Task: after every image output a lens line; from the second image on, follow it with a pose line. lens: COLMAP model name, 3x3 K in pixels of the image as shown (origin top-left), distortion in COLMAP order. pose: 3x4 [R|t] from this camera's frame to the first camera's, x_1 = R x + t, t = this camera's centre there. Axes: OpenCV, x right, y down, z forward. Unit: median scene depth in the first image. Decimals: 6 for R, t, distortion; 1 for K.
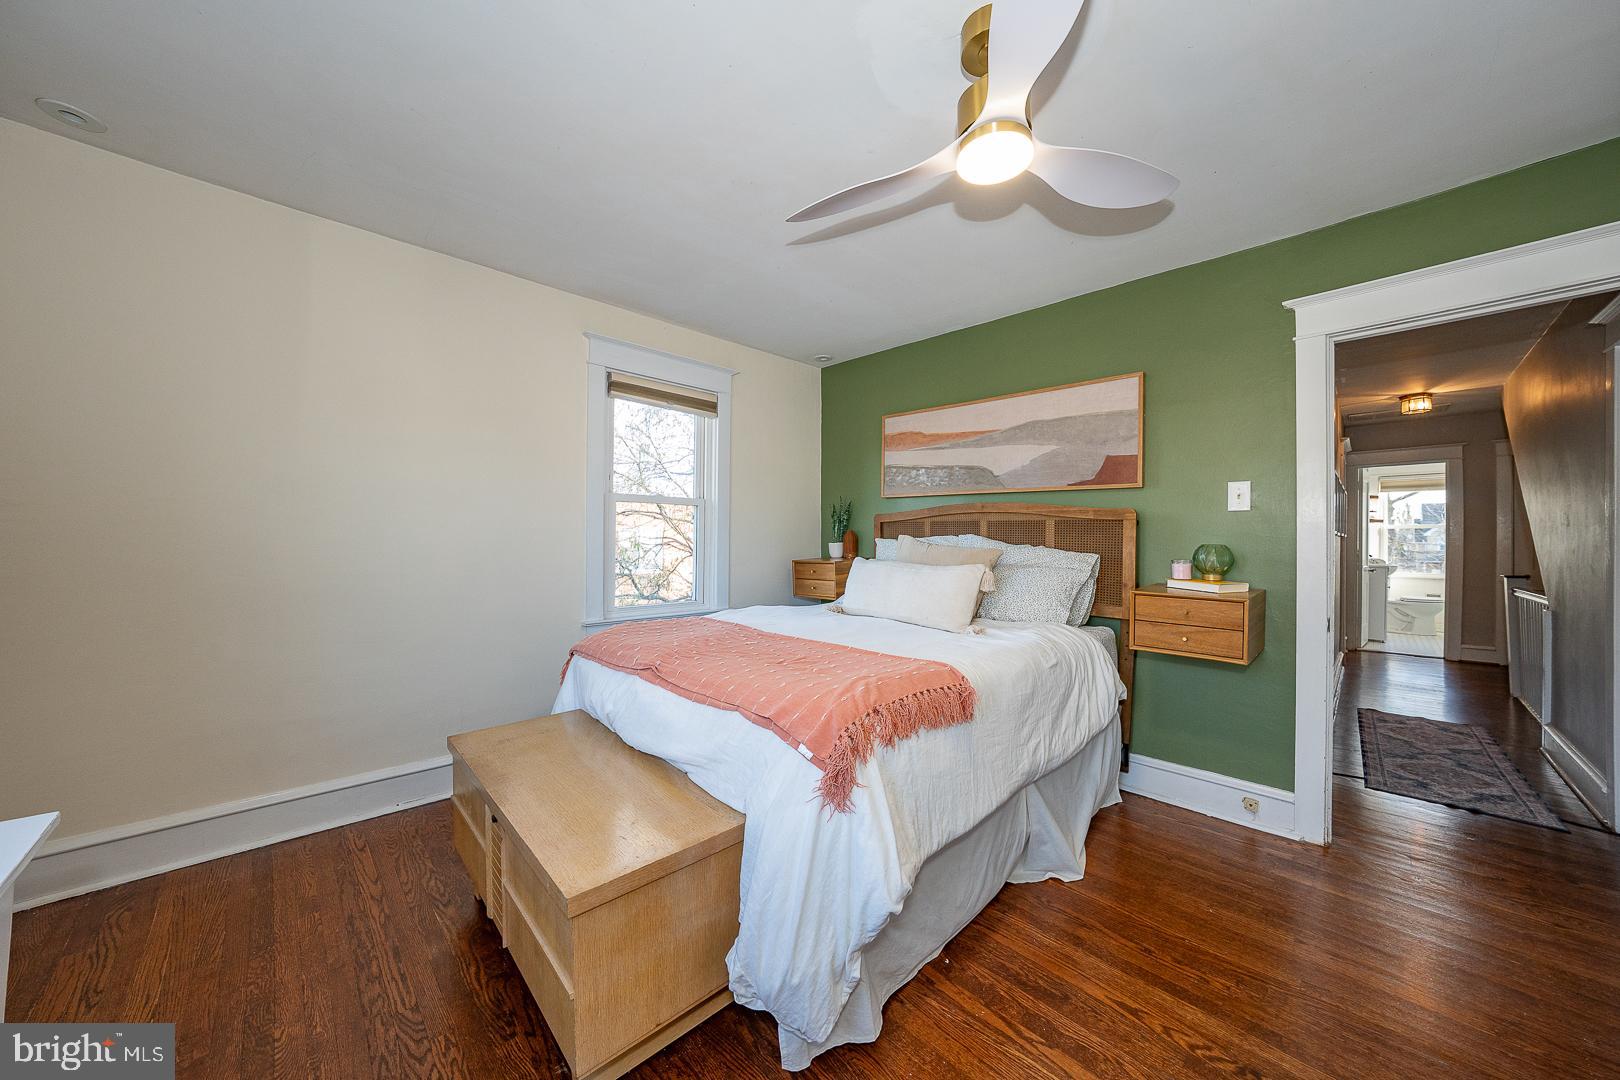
lens RADIAL K [[565.4, 0, 810.0], [0, 565.4, 540.0], [0, 0, 1]] dist [0.001242, 0.000535]
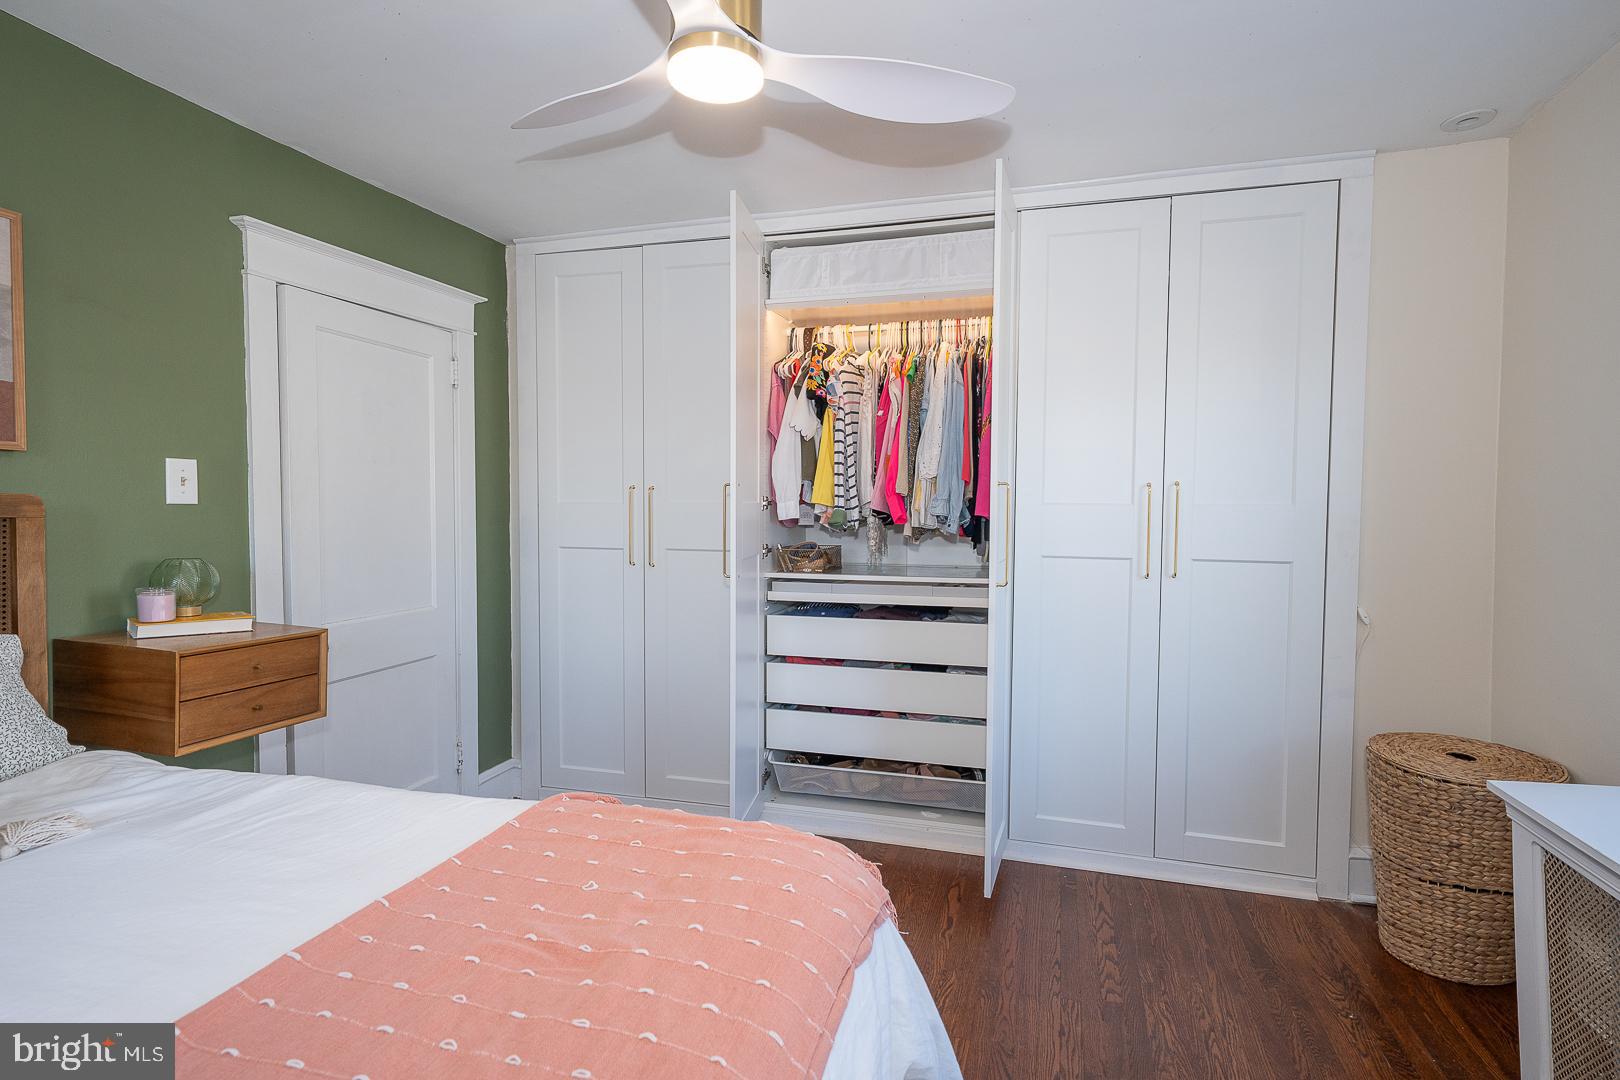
lens RADIAL K [[828.8, 0, 810.0], [0, 828.8, 540.0], [0, 0, 1]] dist [0.015070, 0.000011]
pose [[-0.461426, -0.034054, 0.886525, -0.327099], [0.007146, 0.999088, 0.042097, -0.036094], [-0.887150, 0.025760, -0.460762, 0.633357]]
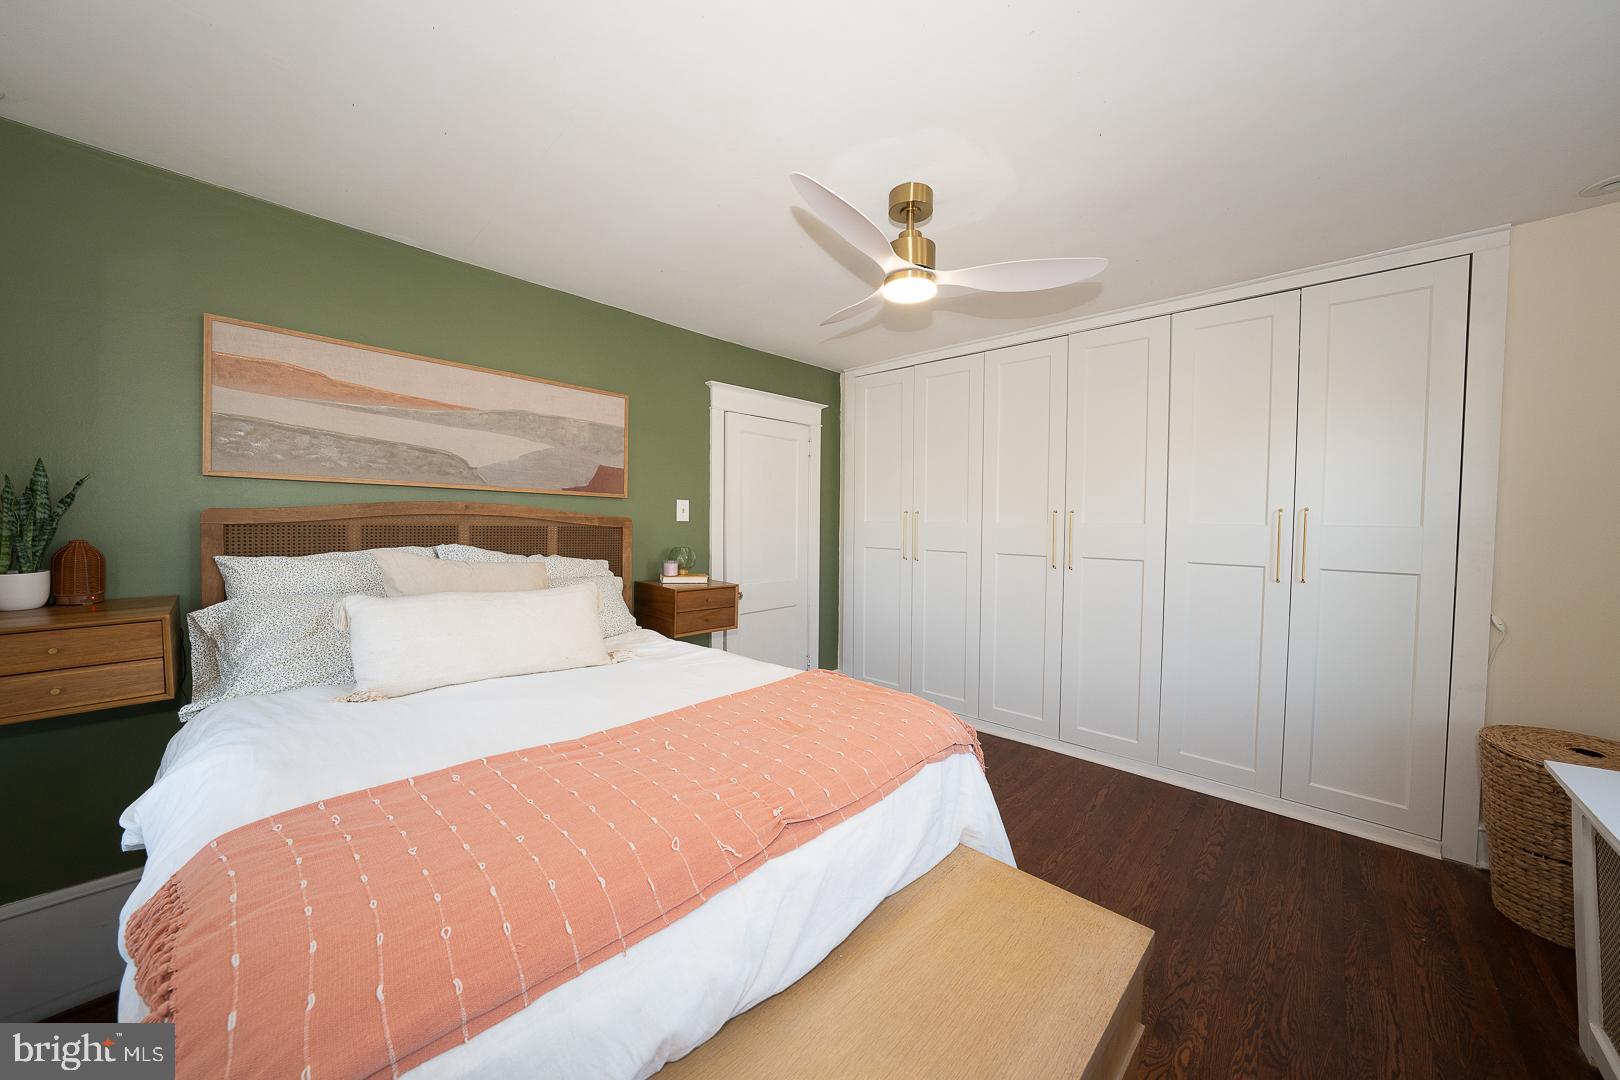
lens RADIAL K [[565.4, 0, 810.0], [0, 565.4, 540.0], [0, 0, 1]] dist [0.001242, 0.000535]
pose [[-0.025383, -0.031992, 0.999166, -0.478570], [0.001192, 0.999486, 0.032033, -0.039510], [-0.999677, 0.002004, -0.025332, 0.572958]]
